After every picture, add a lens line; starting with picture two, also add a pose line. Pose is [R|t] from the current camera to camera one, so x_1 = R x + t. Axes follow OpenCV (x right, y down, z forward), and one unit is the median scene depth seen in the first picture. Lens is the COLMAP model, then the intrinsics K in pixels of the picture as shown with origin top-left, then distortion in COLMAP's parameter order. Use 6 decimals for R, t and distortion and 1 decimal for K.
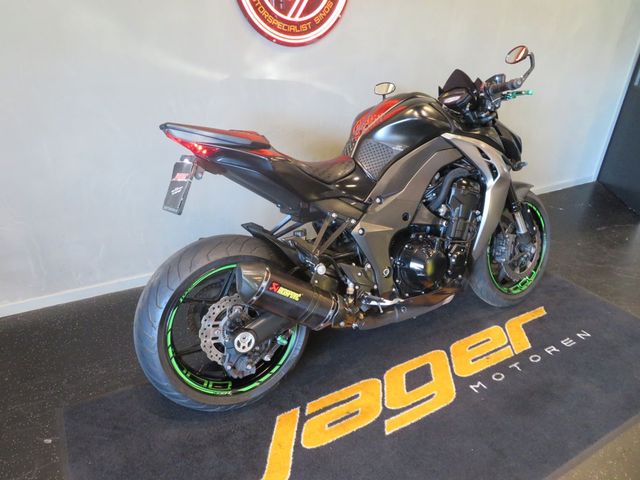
lens RADIAL K [[464.3, 0, 320.0], [0, 464.3, 240.0], [0, 0, 1]] dist [-0.001278, -0.001562]
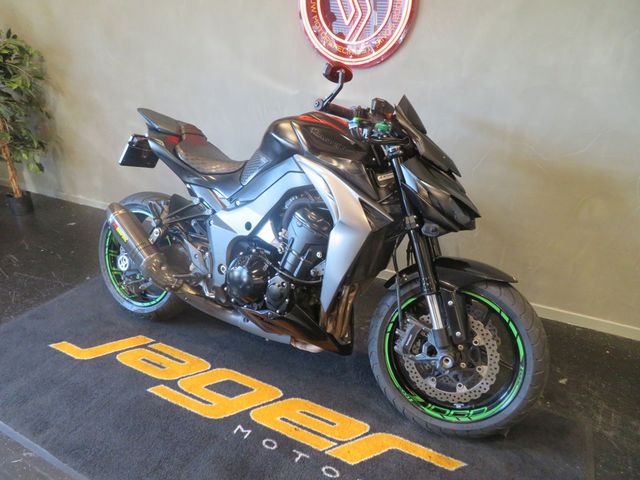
lens RADIAL K [[464.3, 0, 320.0], [0, 464.3, 240.0], [0, 0, 1]] dist [-0.001278, -0.001562]
pose [[0.509595, 0.302202, -0.805597, 1.232964], [-0.365355, 0.923689, 0.115390, -0.221233], [0.778992, 0.235527, 0.581119, 0.610366]]
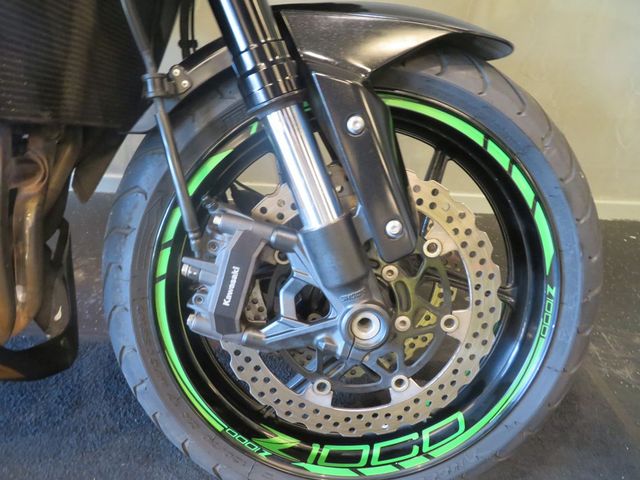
lens RADIAL K [[464.3, 0, 320.0], [0, 464.3, 240.0], [0, 0, 1]] dist [-0.001278, -0.001562]
pose [[0.836677, 0.252395, -0.486074, 0.767024], [-0.246068, 0.966101, 0.078094, -0.039835], [0.489307, 0.054267, 0.870422, 1.168153]]
